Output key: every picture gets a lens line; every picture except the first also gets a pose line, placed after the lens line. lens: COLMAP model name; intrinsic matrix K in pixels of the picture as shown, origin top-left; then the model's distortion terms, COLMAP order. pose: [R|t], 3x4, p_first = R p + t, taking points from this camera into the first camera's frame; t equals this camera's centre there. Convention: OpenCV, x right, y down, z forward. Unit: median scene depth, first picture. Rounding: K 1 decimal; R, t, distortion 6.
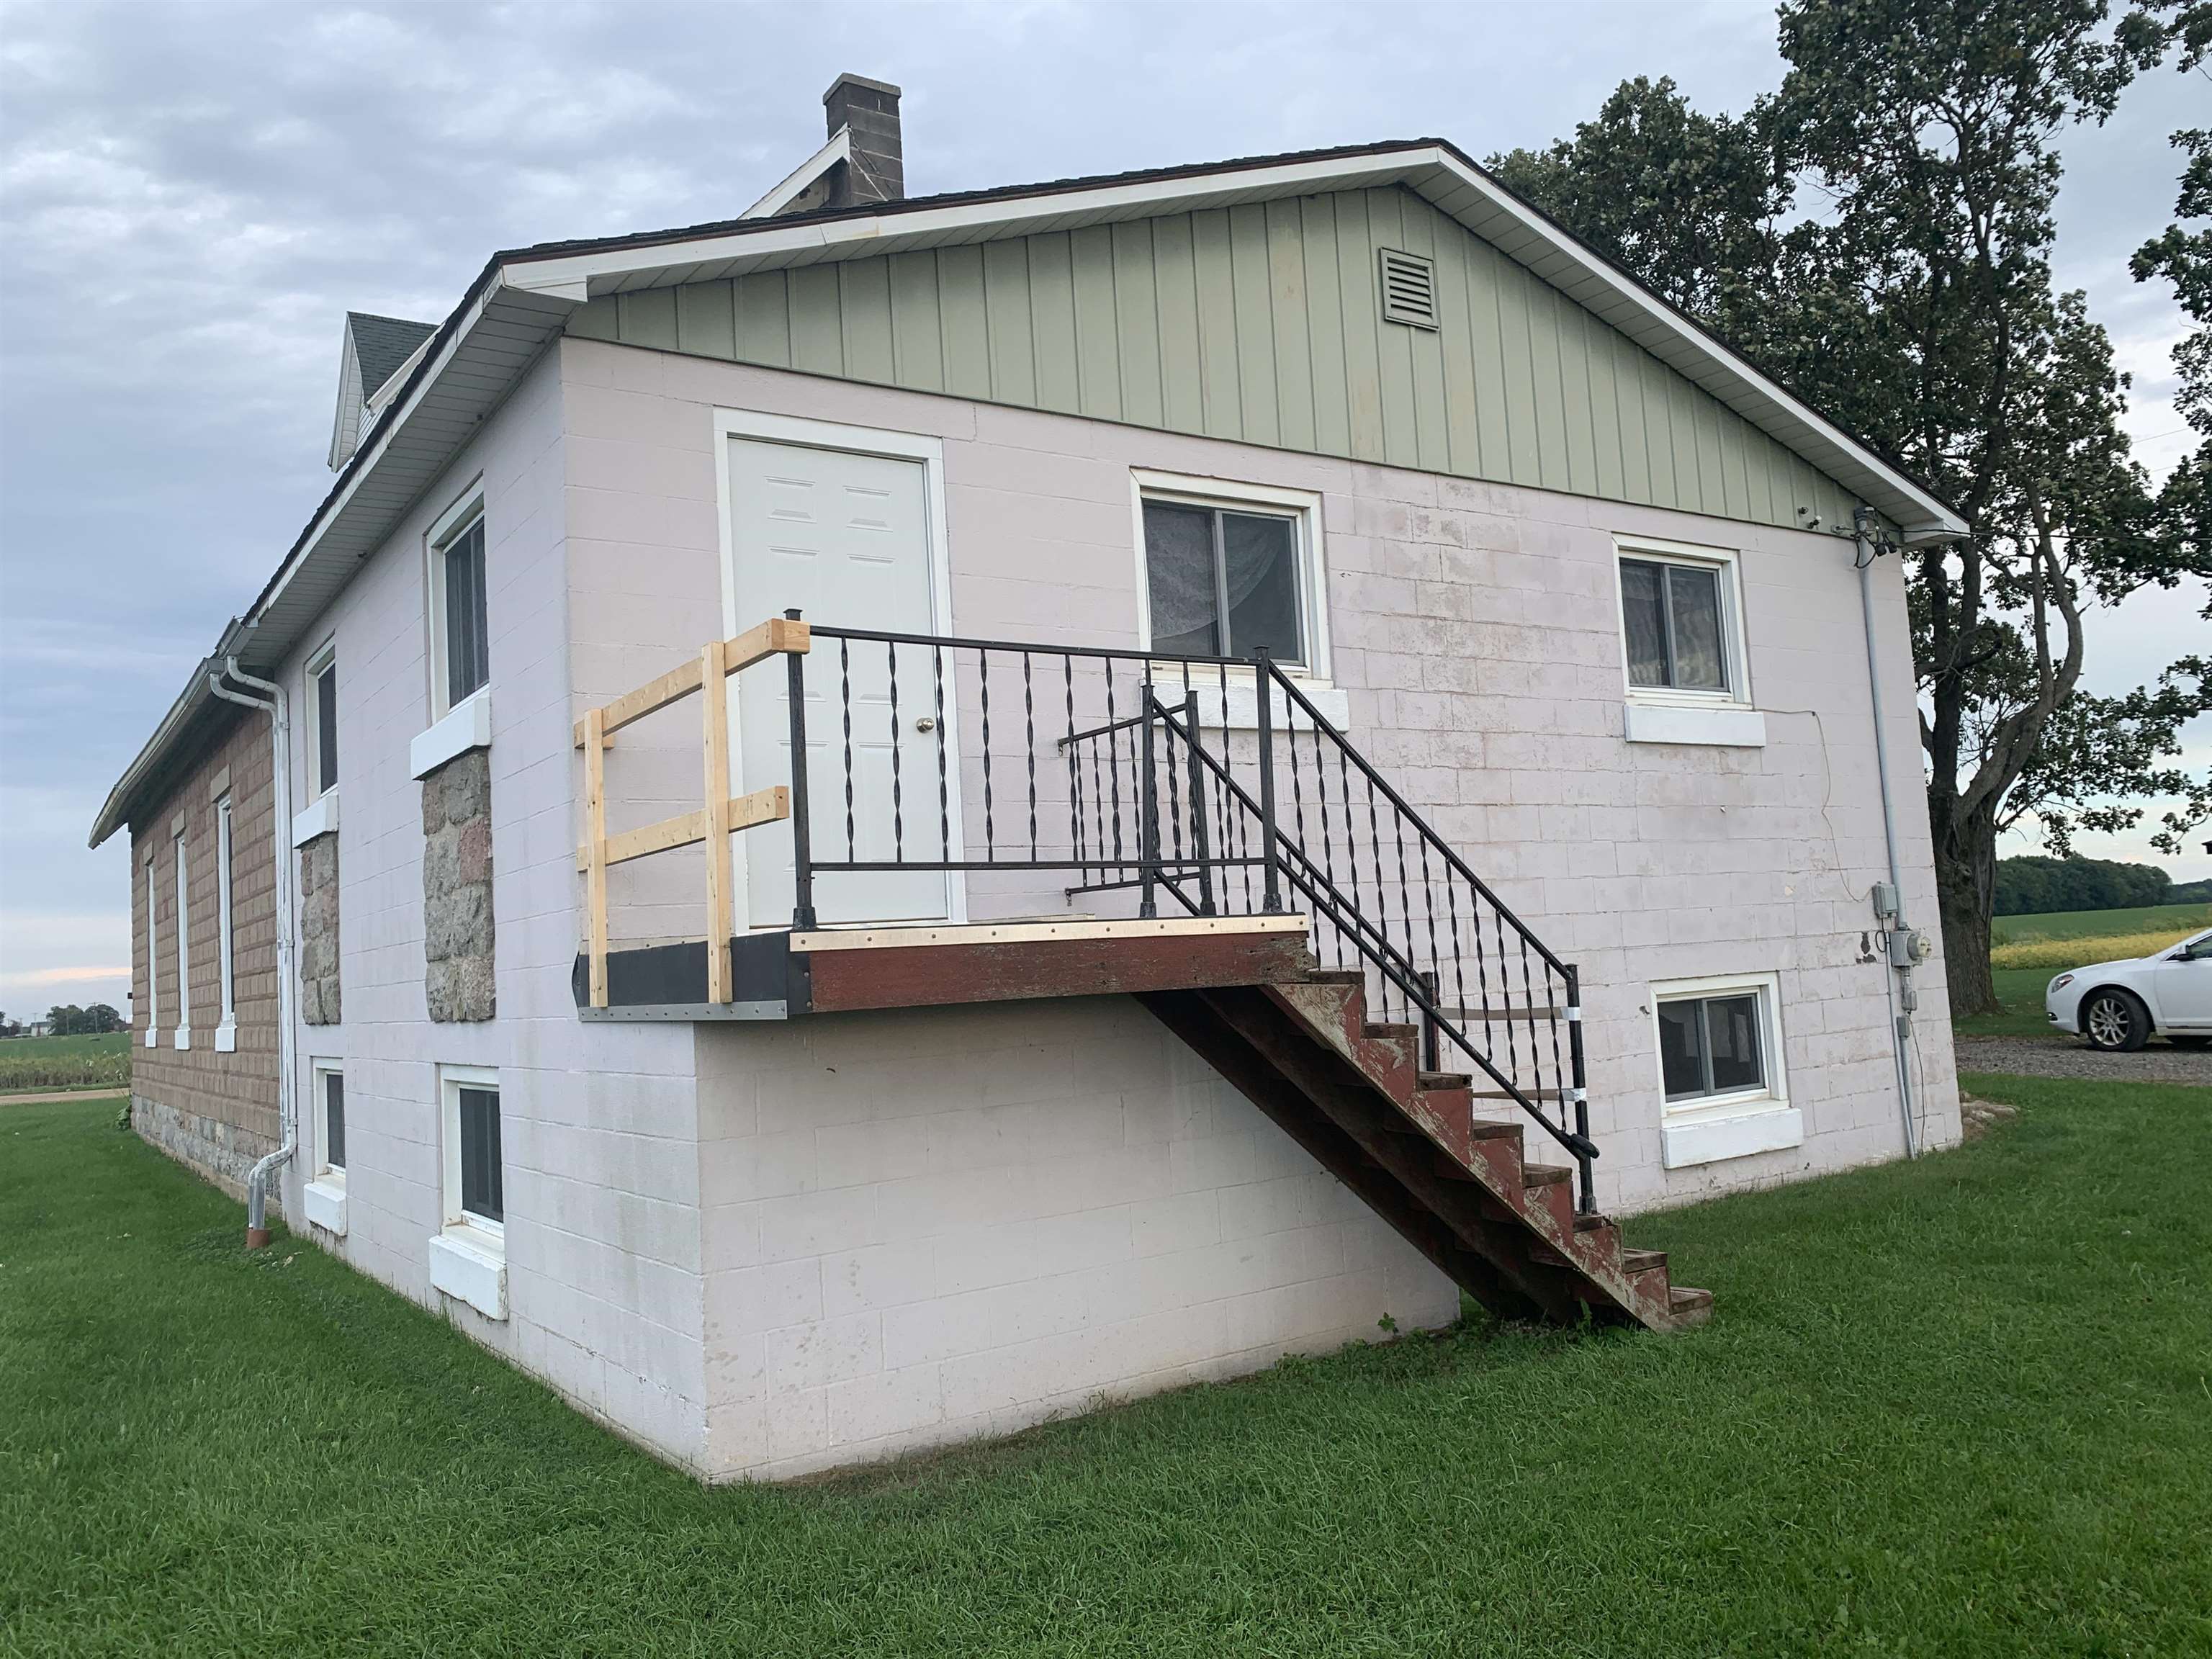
lens RADIAL K [[1689.7, 0, 1109.2], [0, 1689.7, 827.7], [0, 0, 1]] dist [0.050442, -0.050297]
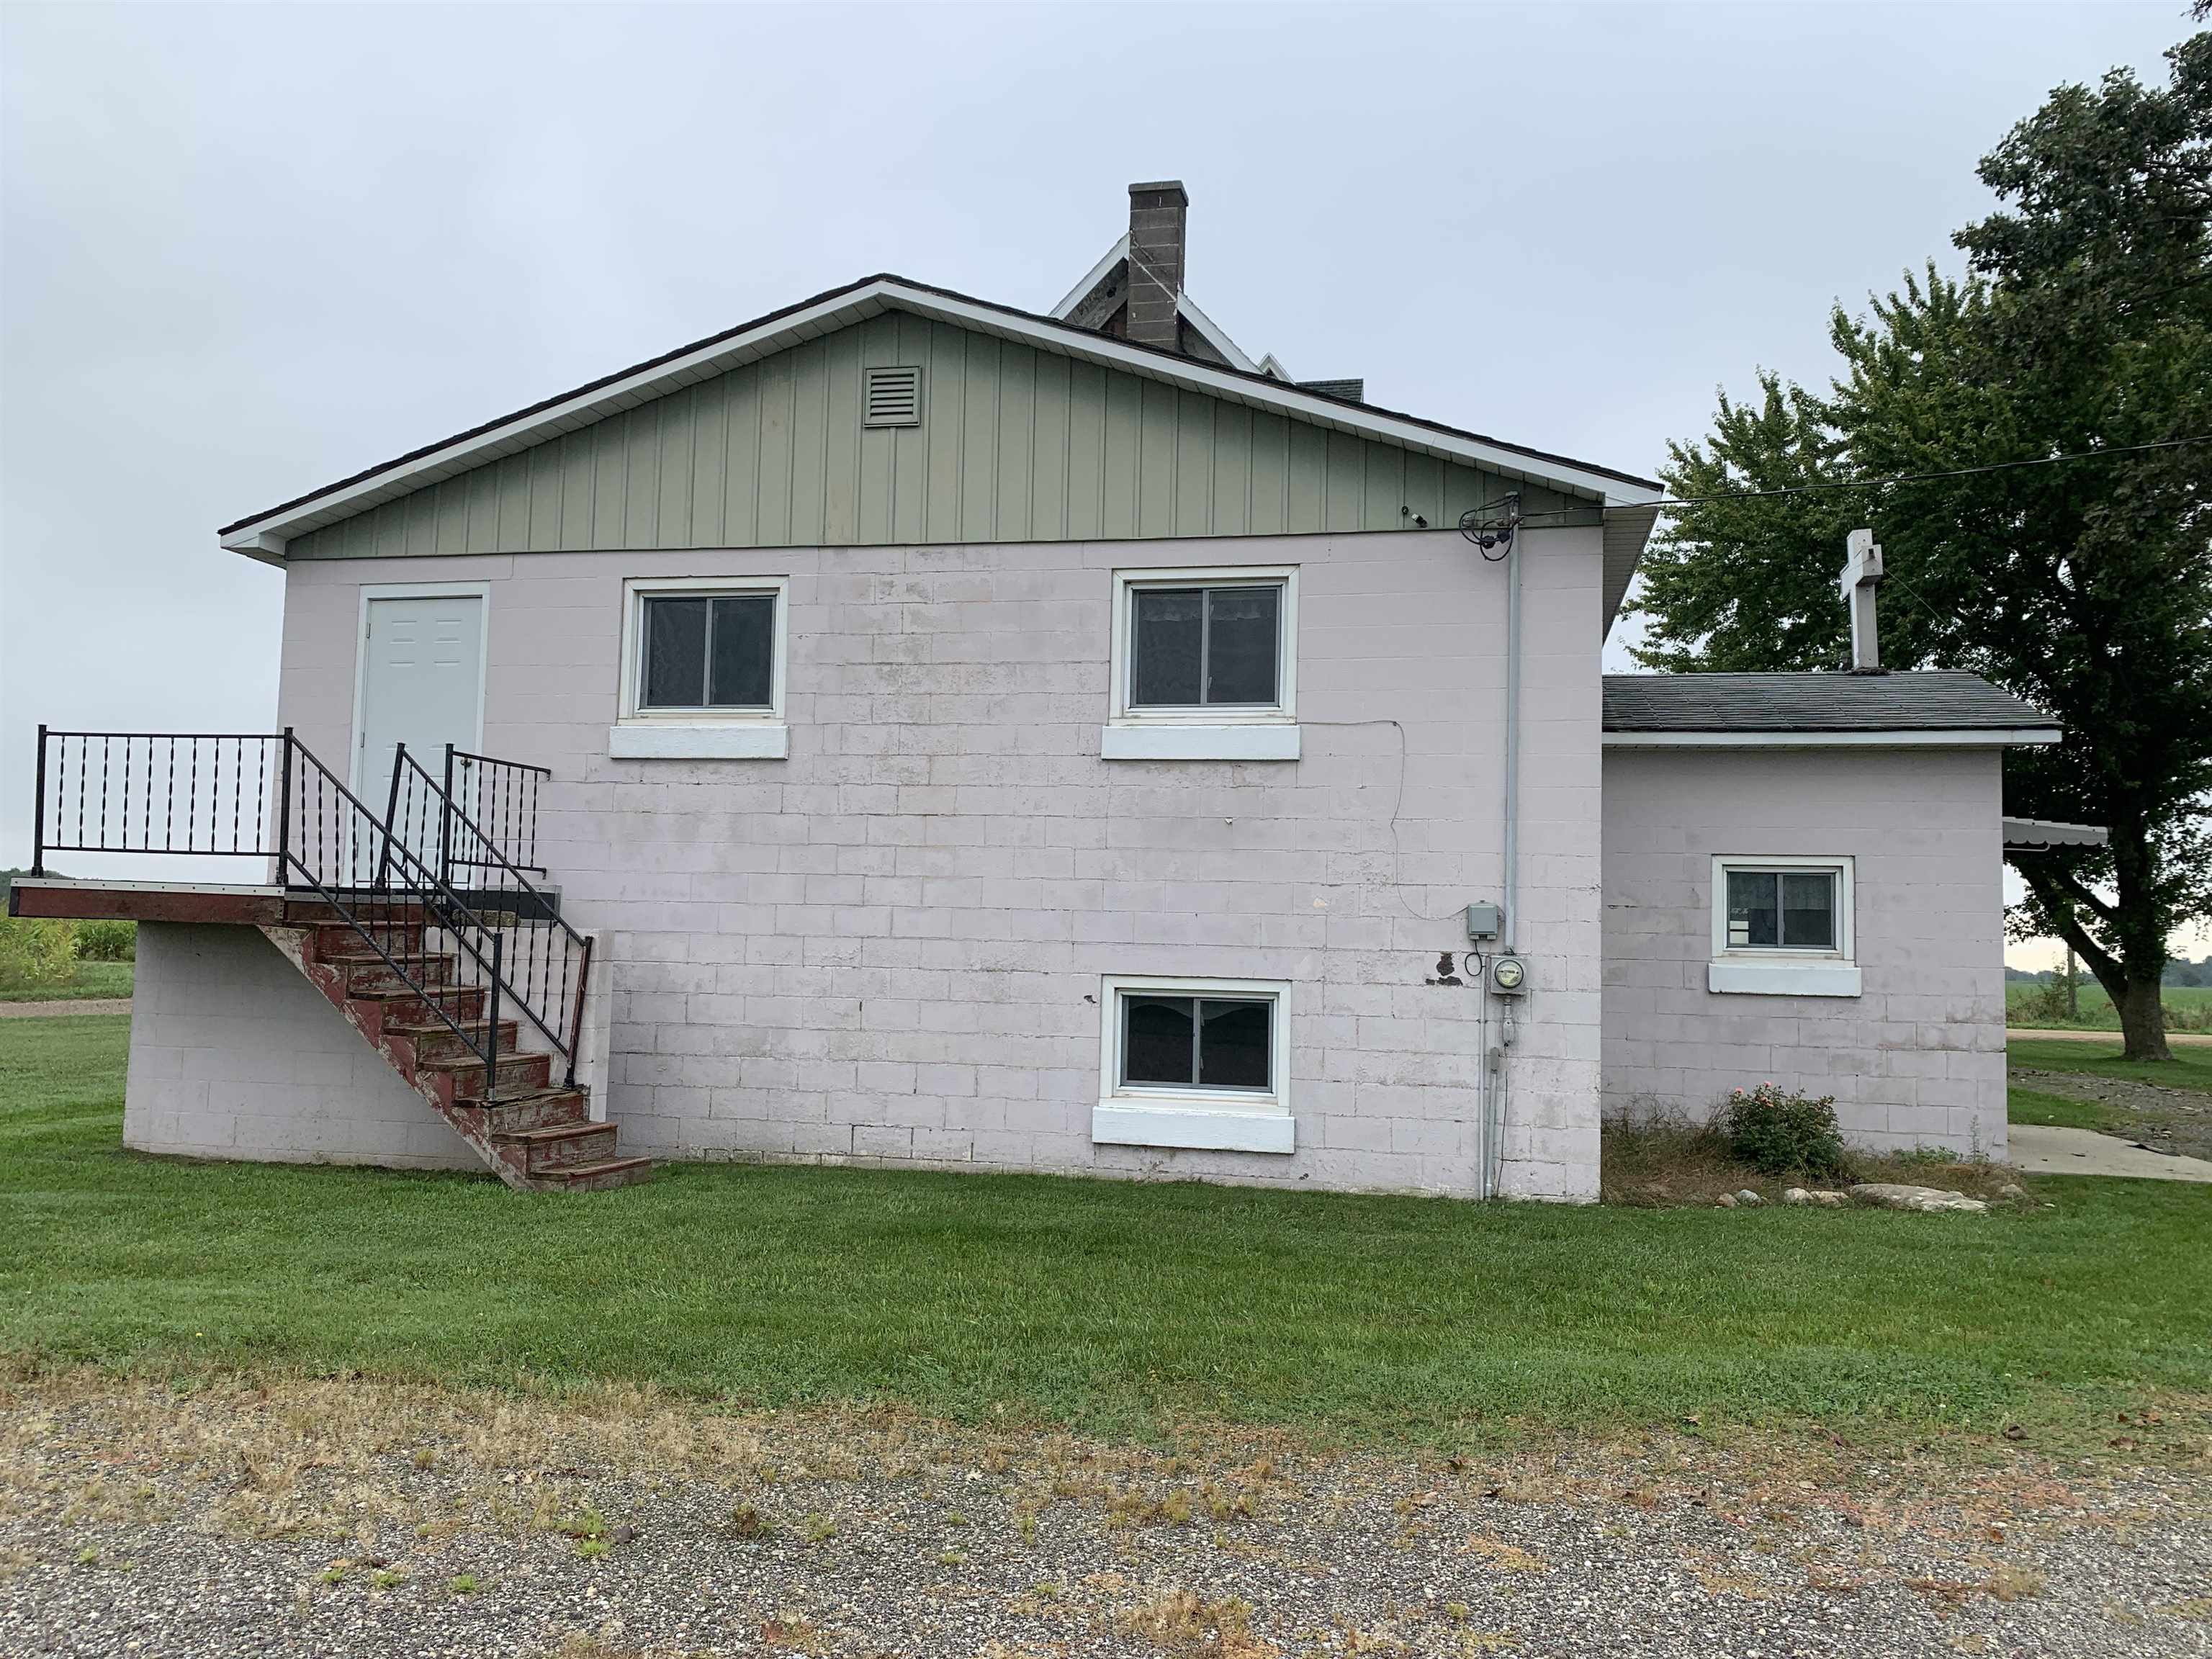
lens RADIAL K [[1689.7, 0, 1119.1], [0, 1689.7, 831.8], [0, 0, 1]] dist [0.050442, -0.050297]
pose [[0.686932, 0.029899, -0.726107, 1.164901], [-0.009164, 0.999430, 0.032484, -0.040841], [0.726664, -0.015660, 0.686814, 0.256350]]
